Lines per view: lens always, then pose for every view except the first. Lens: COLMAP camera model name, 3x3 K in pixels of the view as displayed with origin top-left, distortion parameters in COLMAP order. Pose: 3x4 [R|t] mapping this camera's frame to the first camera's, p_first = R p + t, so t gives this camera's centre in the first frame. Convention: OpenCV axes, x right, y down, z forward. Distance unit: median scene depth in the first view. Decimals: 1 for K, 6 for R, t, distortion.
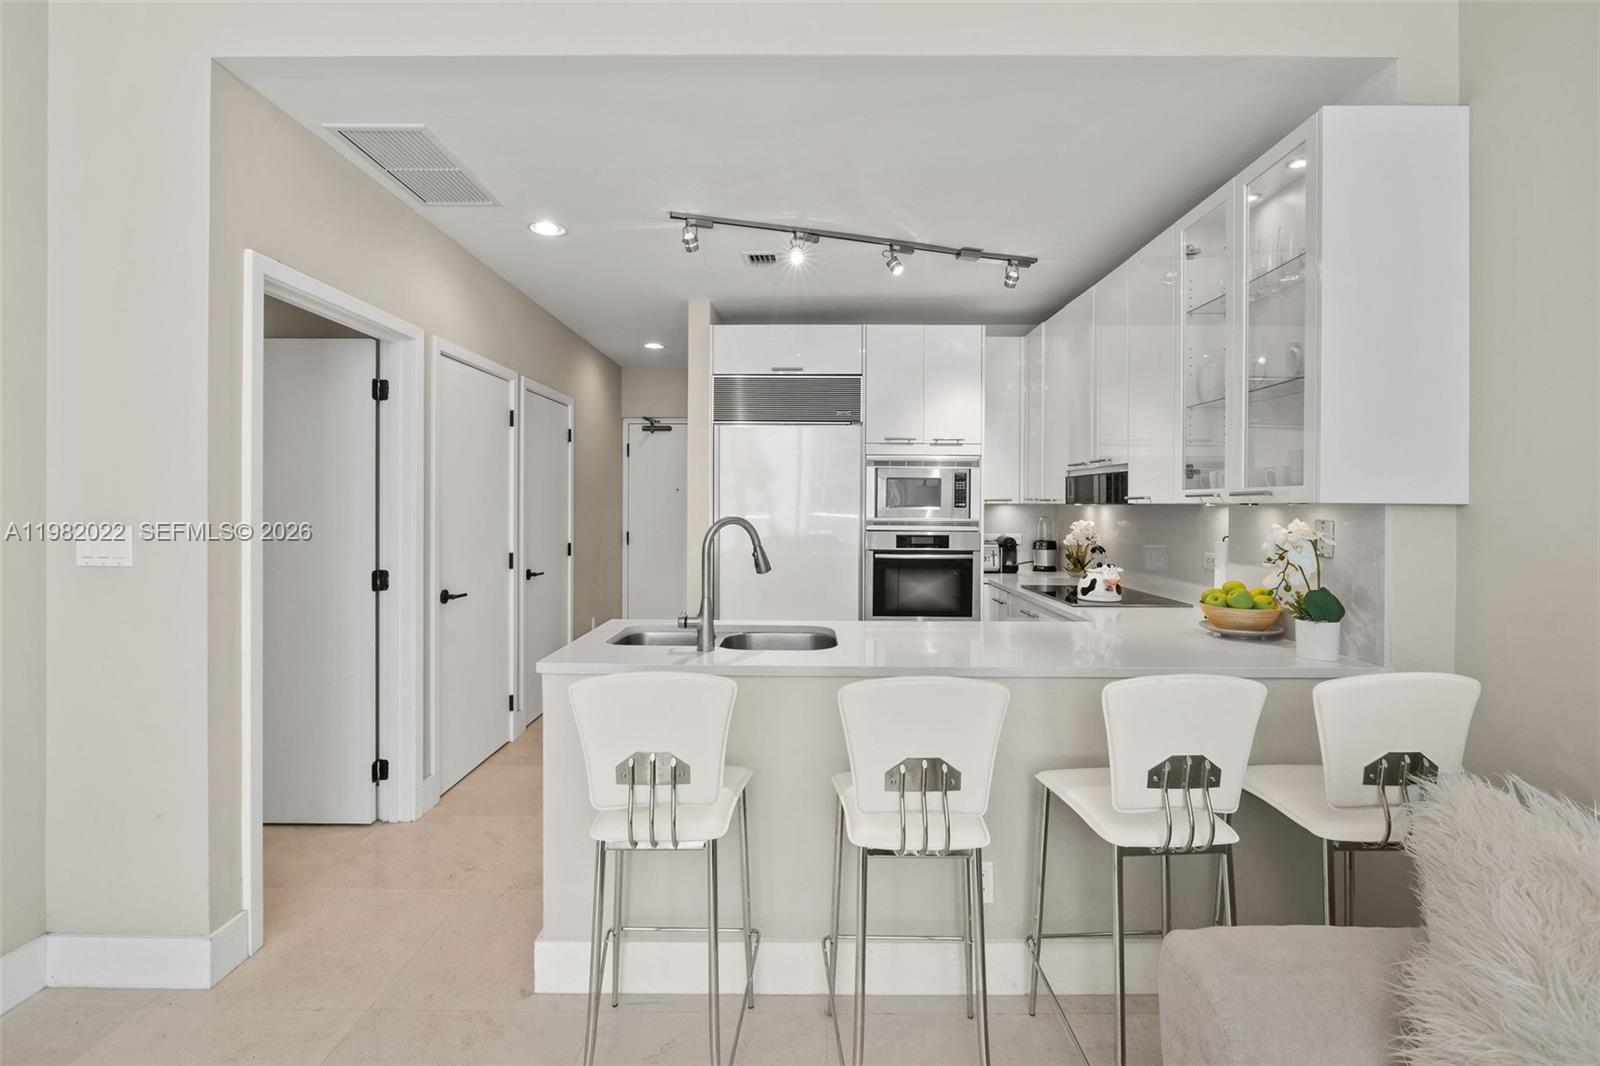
lens RADIAL K [[729.2, 0, 804.9], [0, 729.2, 504.3], [0, 0, 1]] dist [-0.005521, -0.001260]
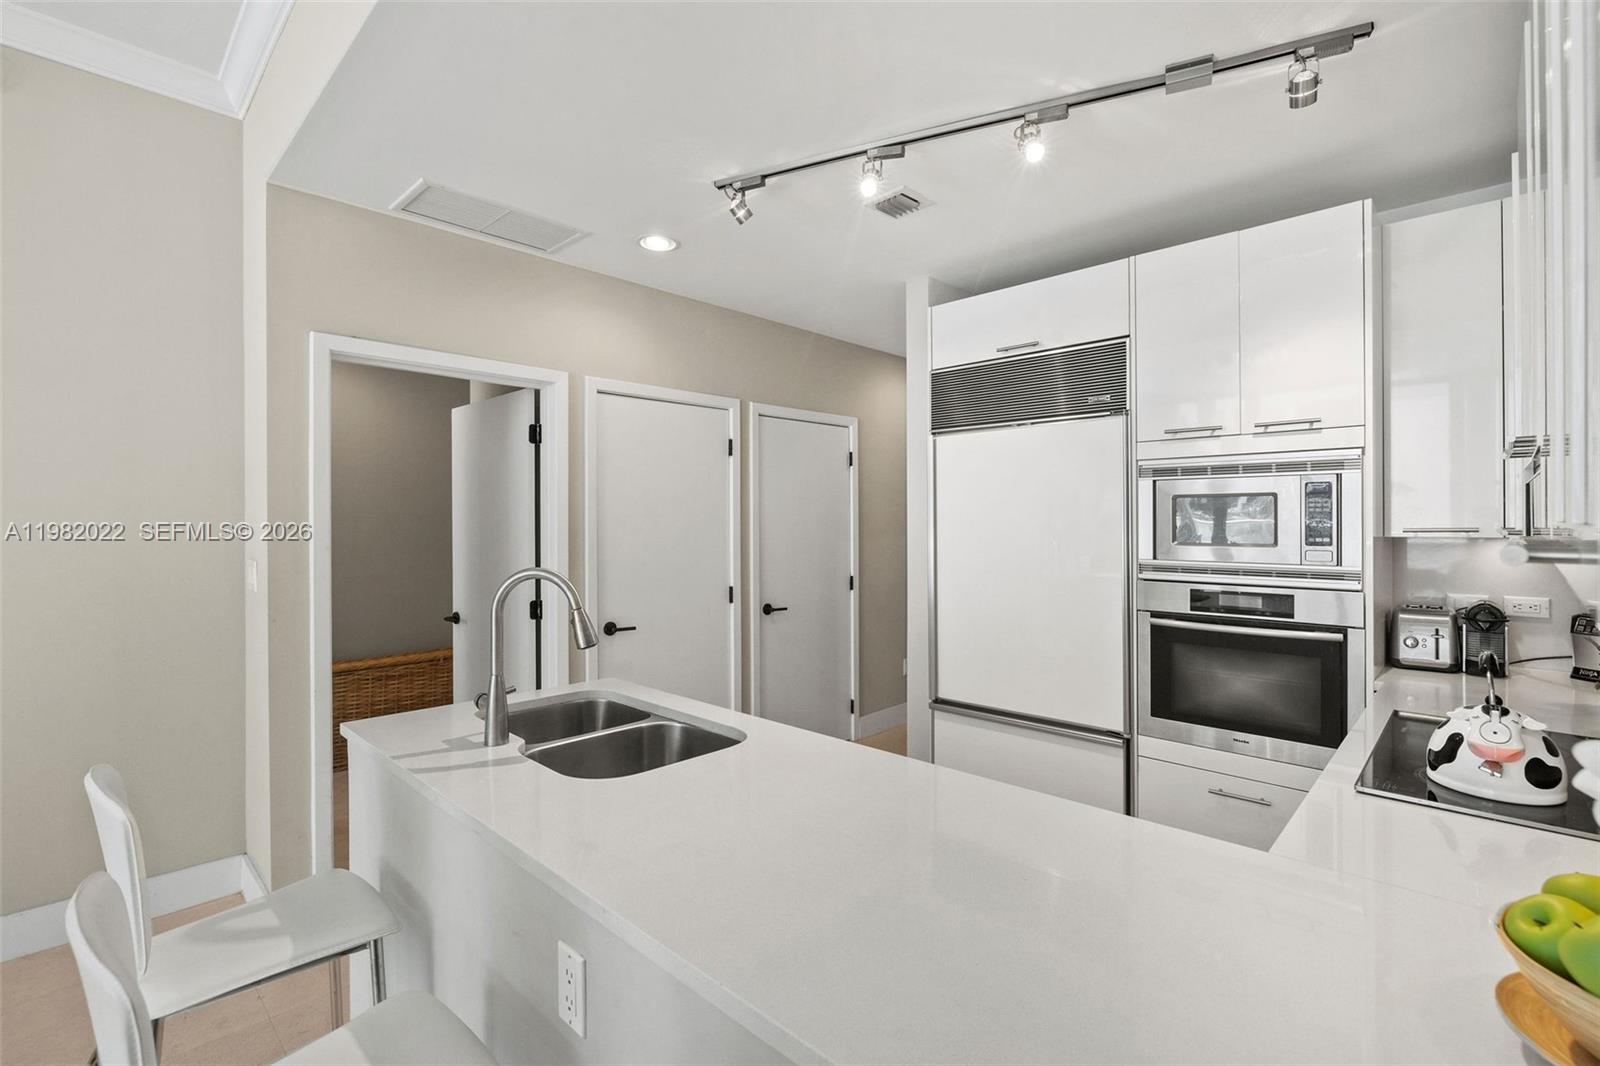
lens RADIAL K [[729.2, 0, 798.7], [0, 729.2, 520.4], [0, 0, 1]] dist [-0.005521, -0.001260]
pose [[0.718889, -0.009809, -0.695056, 0.312772], [0.006062, 0.999951, -0.007842, -0.012437], [0.695099, 0.001424, 0.718913, 0.339648]]
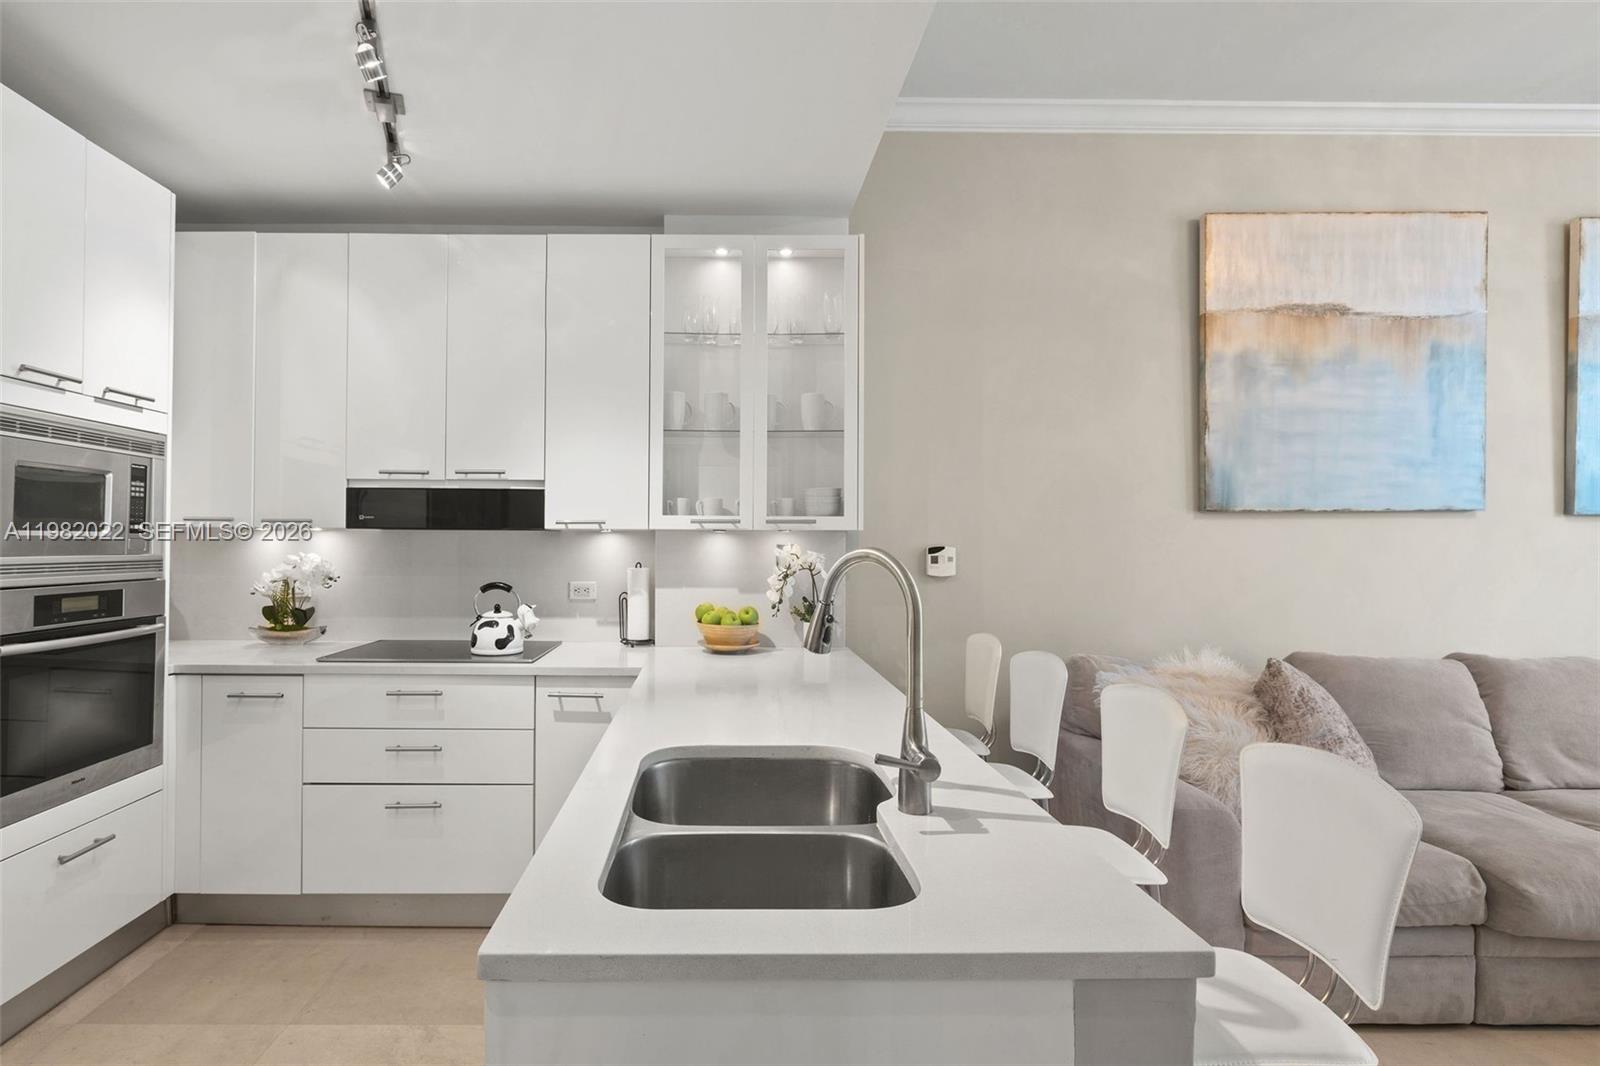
lens RADIAL K [[796.8, 0, 742.9], [0, 796.8, 538.9], [0, 0, 1]] dist [-0.023444, 0.004575]
pose [[-0.001671, -0.001750, 0.999997, -0.340074], [-0.005018, 0.999986, 0.001742, 0.005228], [-0.999986, -0.005015, -0.001680, 0.580641]]
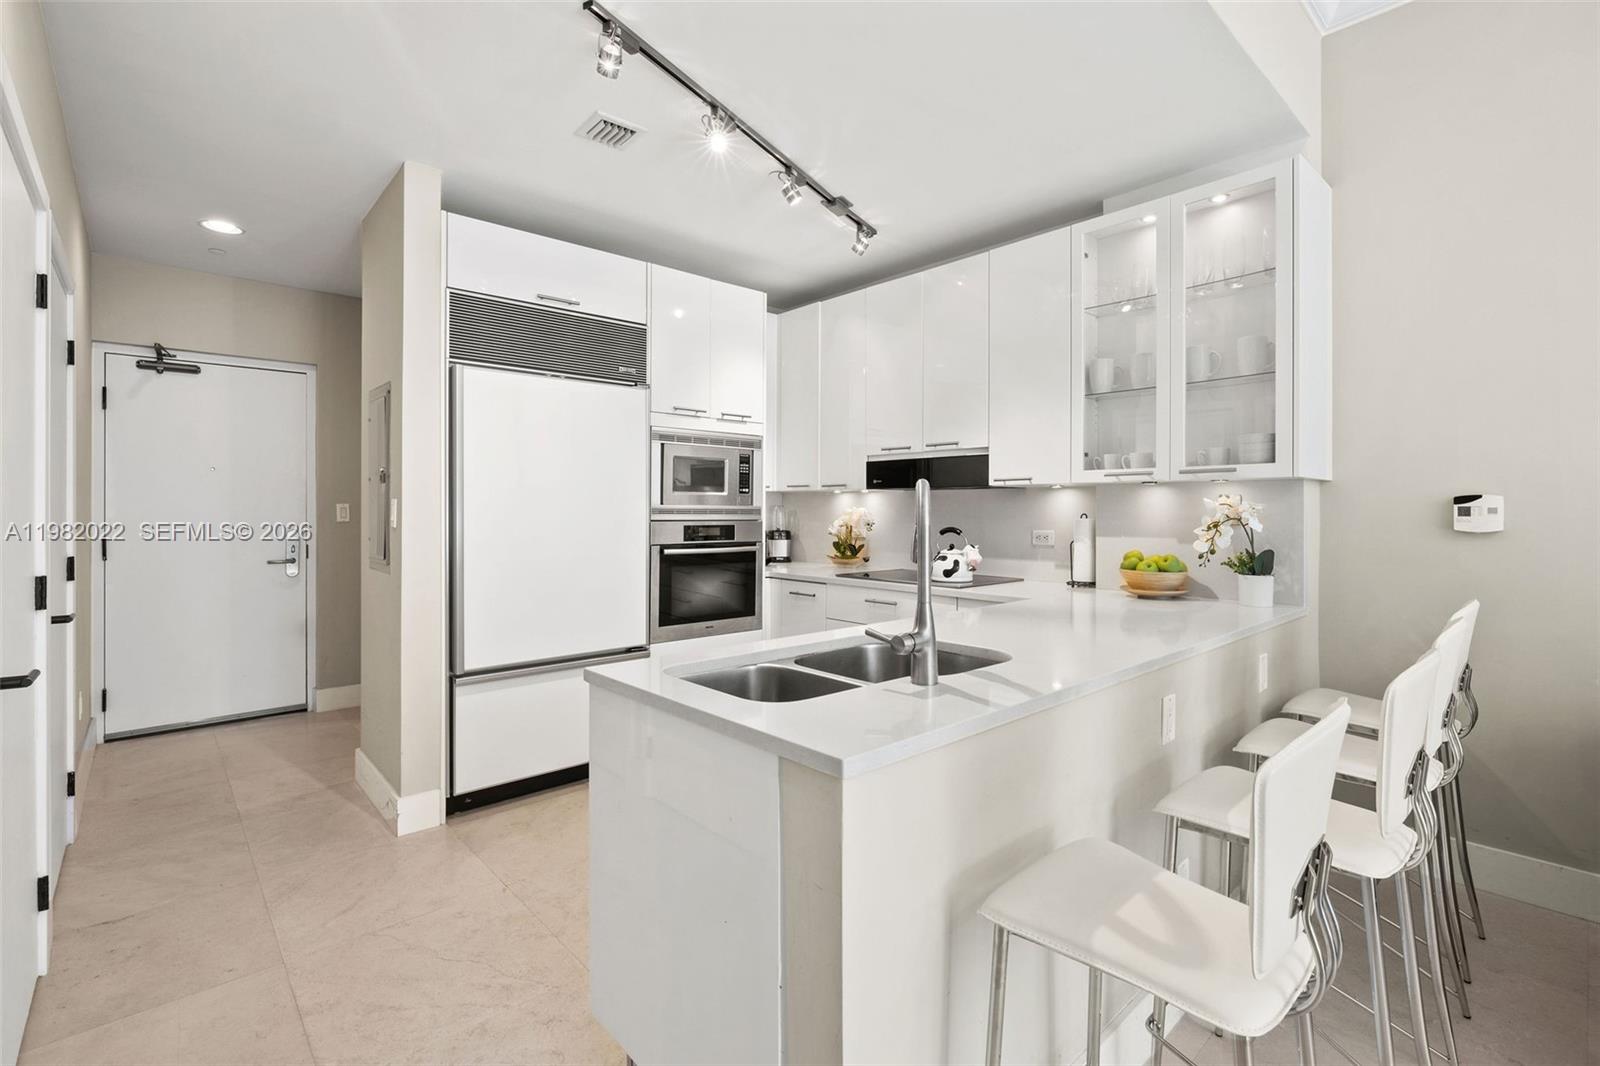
lens RADIAL K [[729.2, 0, 825.1], [0, 729.2, 501.4], [0, 0, 1]] dist [-0.005521, -0.001260]
pose [[0.734767, 0.002977, 0.678313, -0.317435], [0.003361, 0.999962, -0.008029, 0.021710], [-0.678311, 0.008179, 0.734729, 0.284597]]
